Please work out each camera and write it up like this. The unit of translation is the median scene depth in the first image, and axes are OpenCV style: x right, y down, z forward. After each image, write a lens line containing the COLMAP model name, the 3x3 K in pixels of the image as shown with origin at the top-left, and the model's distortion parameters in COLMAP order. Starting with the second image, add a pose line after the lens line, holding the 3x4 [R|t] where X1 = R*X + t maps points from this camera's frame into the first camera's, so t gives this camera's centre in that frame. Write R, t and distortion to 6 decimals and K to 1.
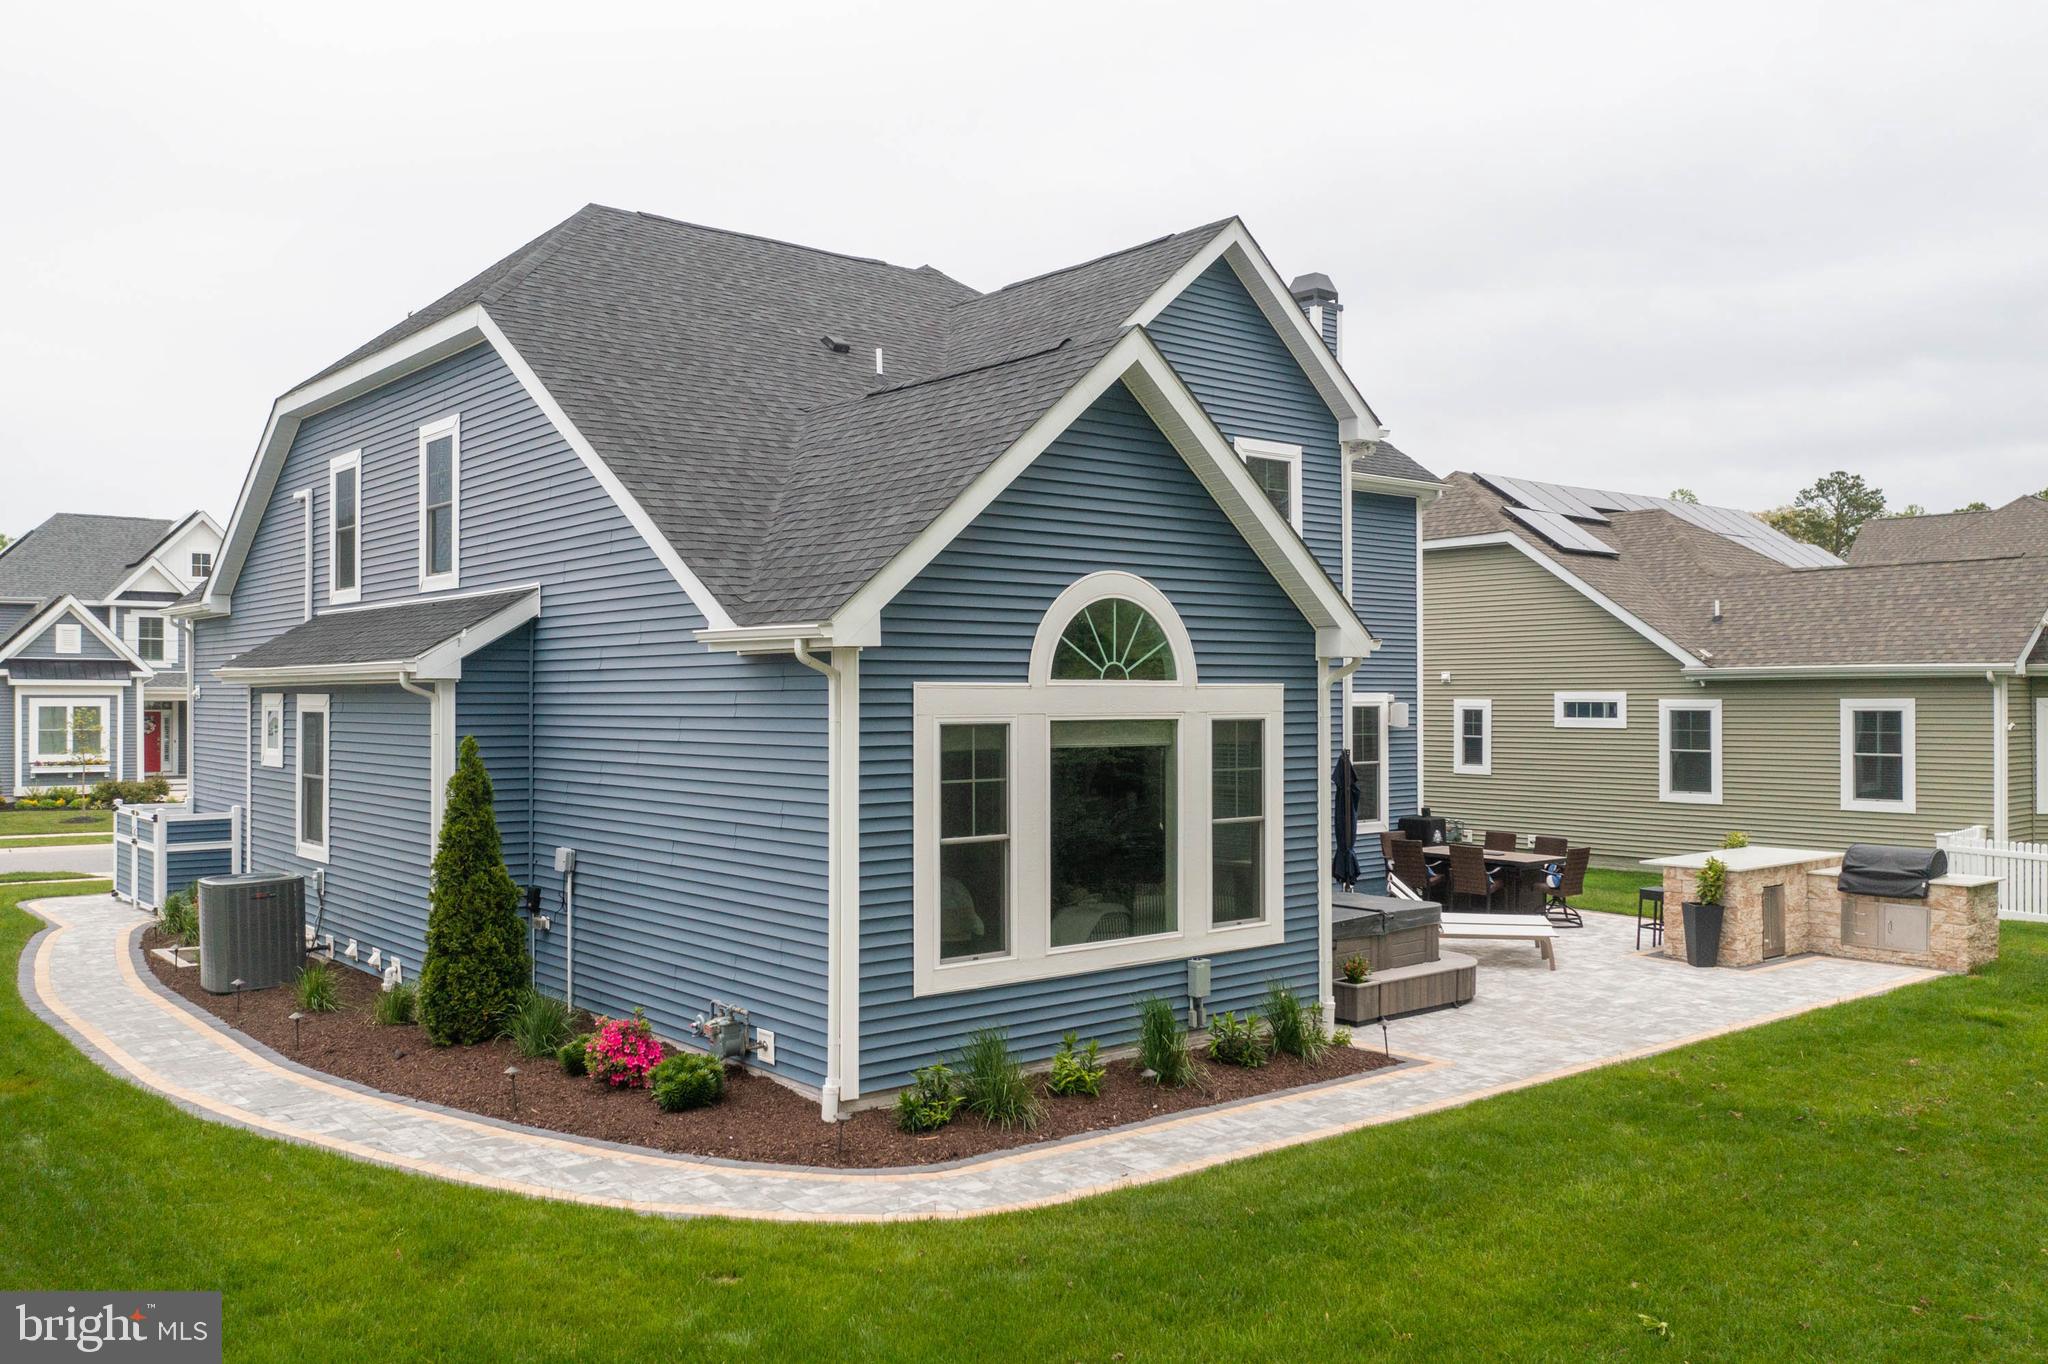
lens RADIAL K [[1618.1, 0, 1024.0], [0, 1618.1, 682.0], [0, 0, 1]] dist [0.001071, 0.005102]
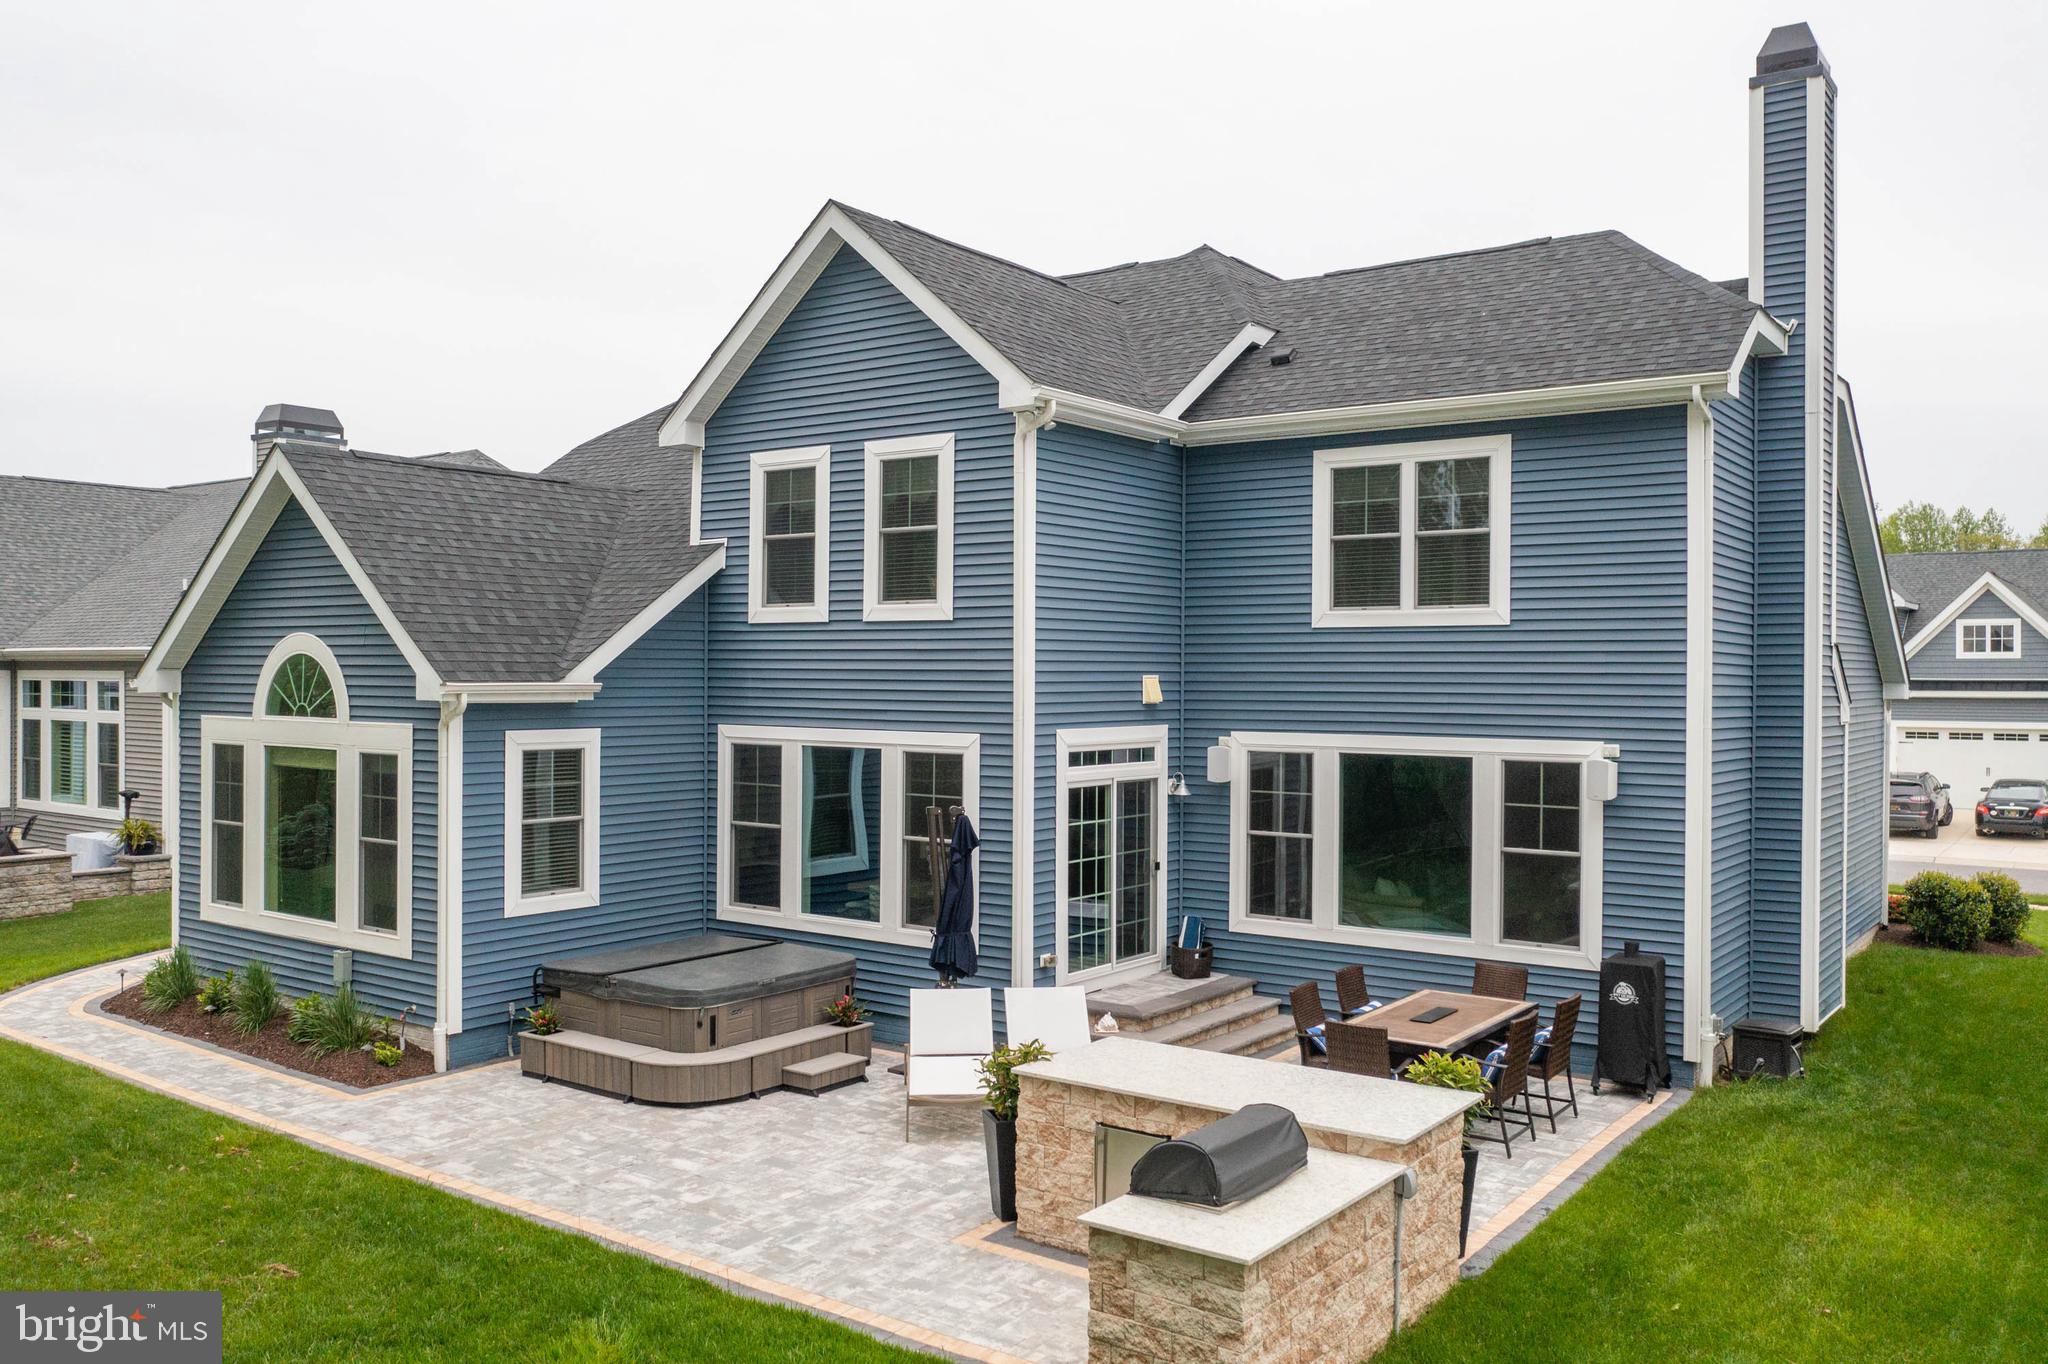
lens RADIAL K [[1619.7, 0, 1024.0], [0, 1619.7, 682.0], [0, 0, 1]] dist [-0.020461, 0.000007]
pose [[0.248328, 0.011568, -0.968607, 1.434005], [0.000865, 0.999926, 0.012164, -0.043616], [0.968676, -0.003858, 0.248299, 1.226320]]
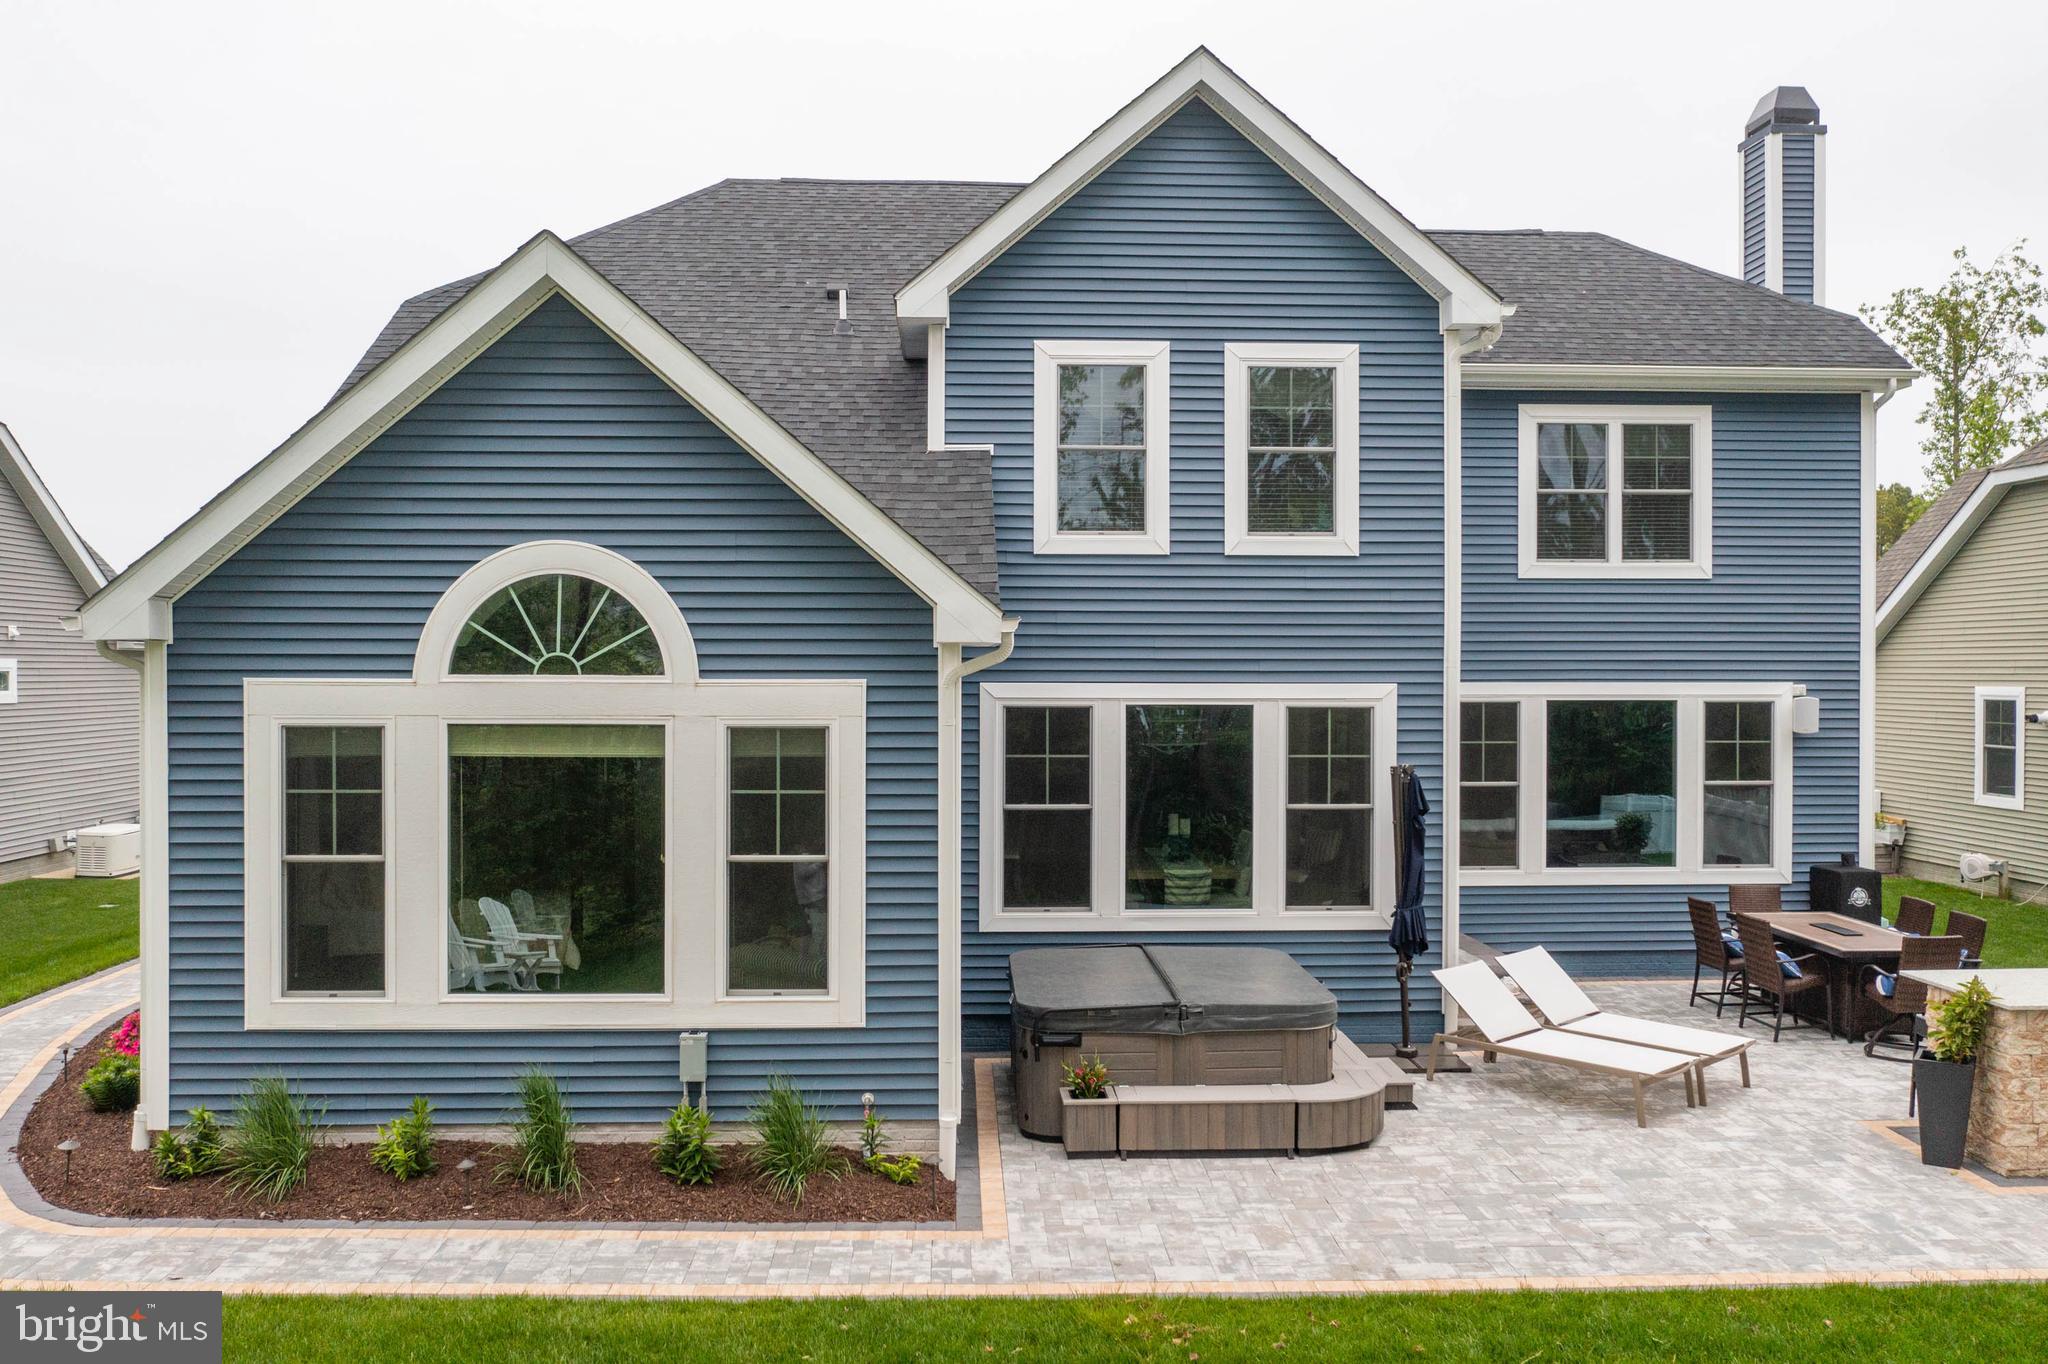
lens RADIAL K [[1619.7, 0, 1024.0], [0, 1619.7, 682.0], [0, 0, 1]] dist [-0.020461, 0.000007]
pose [[0.796809, 0.011631, -0.604119, 0.722646], [0.000448, 0.999803, 0.019841, -0.013499], [0.604231, -0.016080, 0.796647, 0.491524]]
